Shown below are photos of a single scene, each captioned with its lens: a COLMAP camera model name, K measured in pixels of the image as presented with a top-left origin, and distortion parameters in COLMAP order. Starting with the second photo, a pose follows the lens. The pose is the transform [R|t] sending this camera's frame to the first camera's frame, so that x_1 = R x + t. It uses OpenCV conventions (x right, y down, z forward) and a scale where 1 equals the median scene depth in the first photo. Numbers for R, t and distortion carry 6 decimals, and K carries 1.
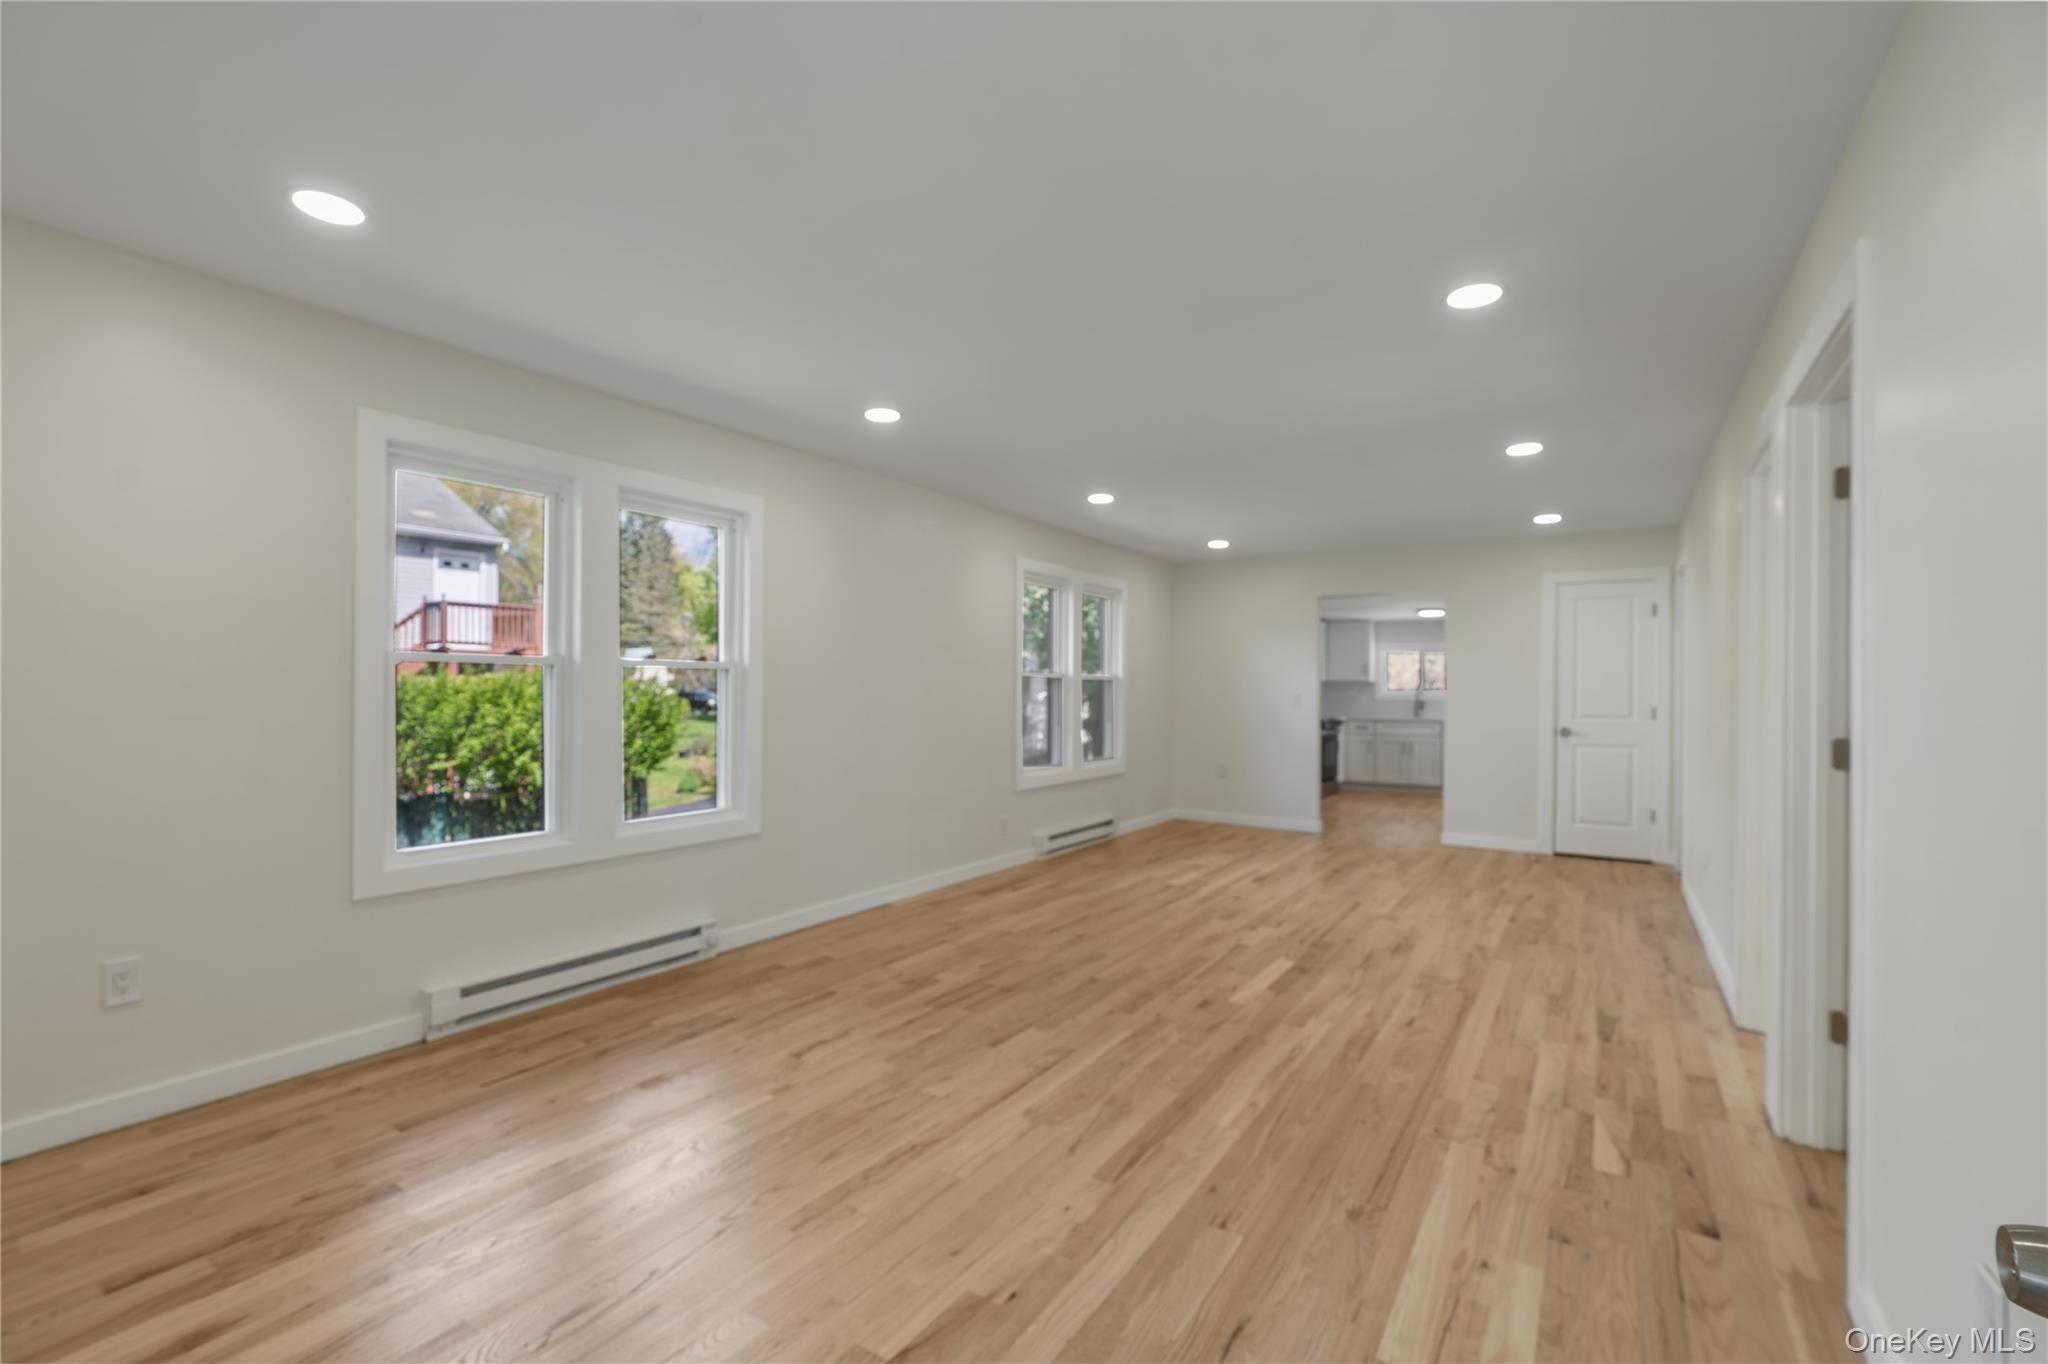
lens RADIAL K [[920.5, 0, 1014.9], [0, 920.5, 687.2], [0, 0, 1]] dist [-0.001204, 0.000319]
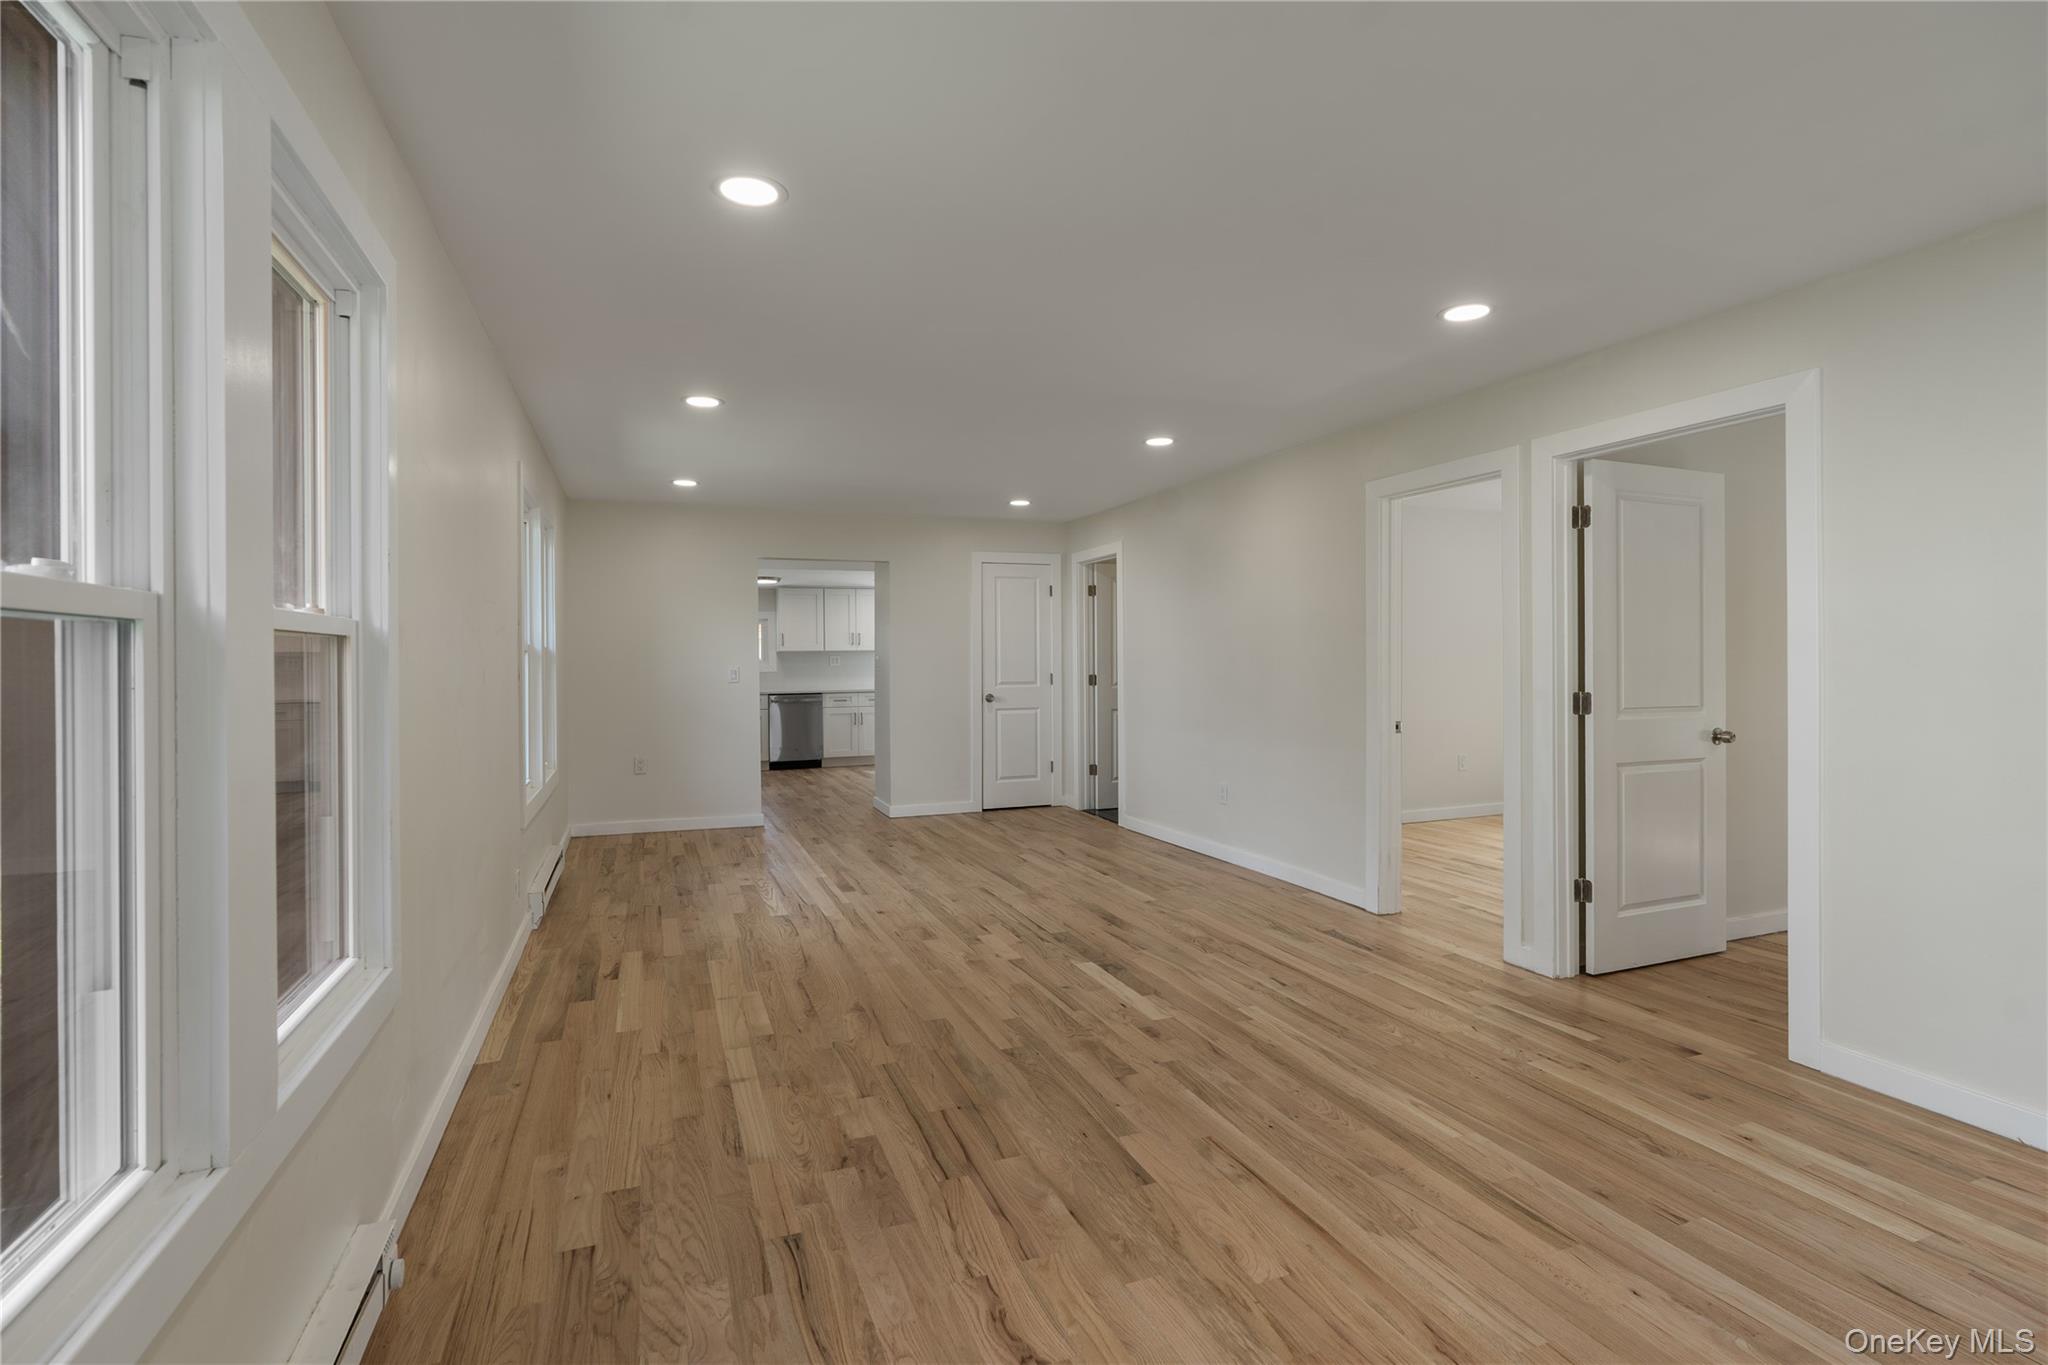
lens RADIAL K [[956.6, 0, 1025.7], [0, 956.6, 661.6], [0, 0, 1]] dist [-0.006627, 0.000664]
pose [[0.585013, -0.014676, 0.810891, -0.571479], [0.010636, 0.999889, 0.010423, -0.011893], [-0.810954, 0.002527, 0.585105, 0.562940]]
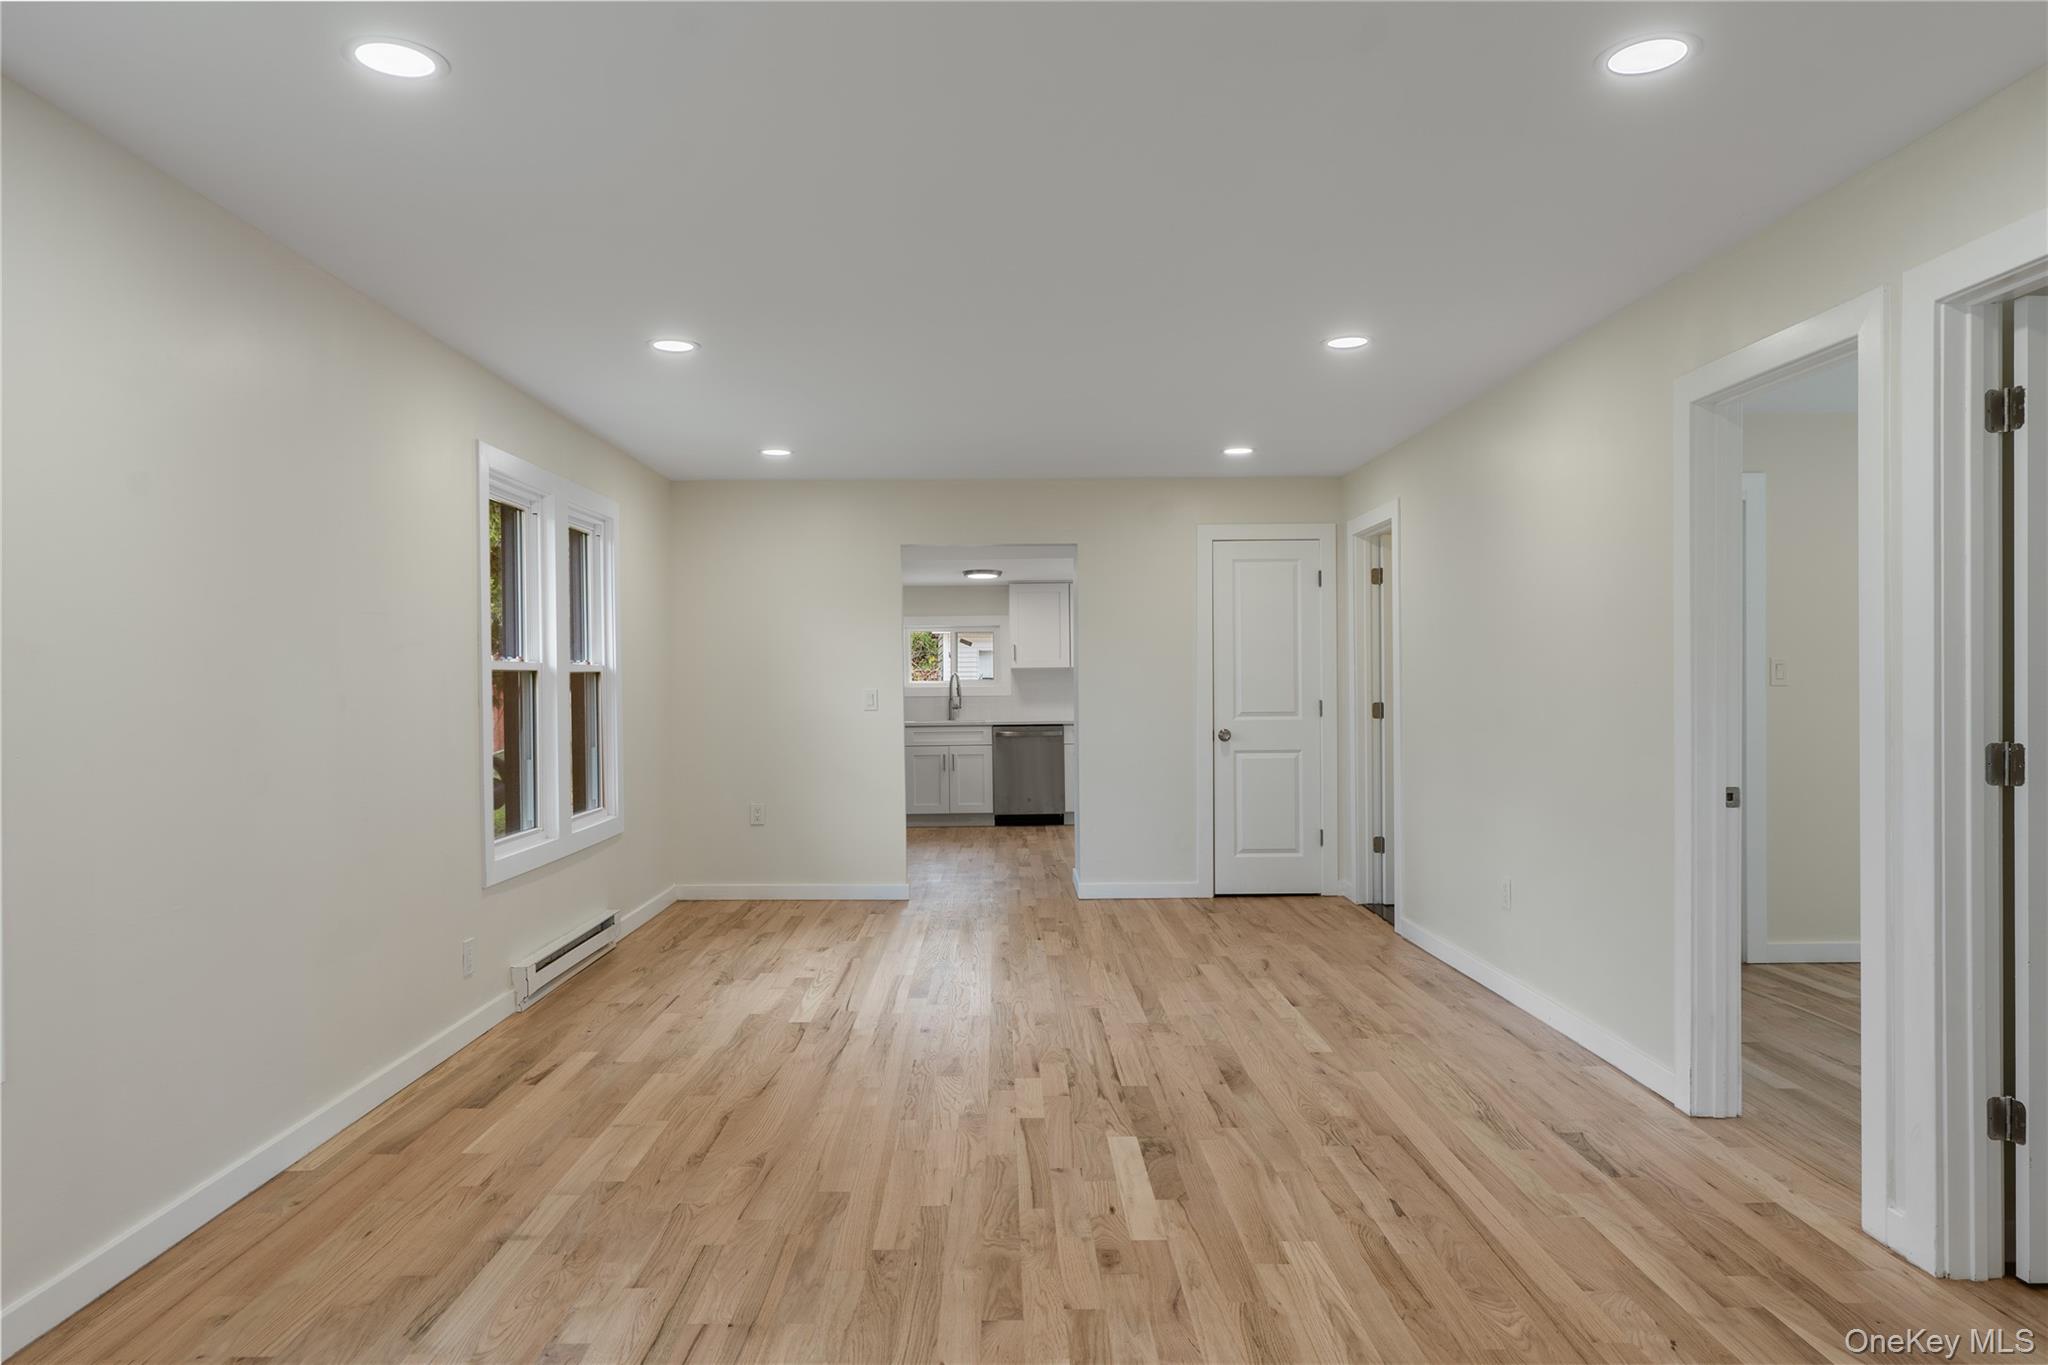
lens RADIAL K [[1301.1, 0, 1015.0], [0, 1301.1, 690.0], [0, 0, 1]] dist [0.003193, 0.001339]
pose [[0.835315, -0.018653, 0.549455, -0.262404], [0.014033, 0.999822, 0.012608, -0.009200], [-0.549593, -0.002822, 0.835428, 0.369540]]
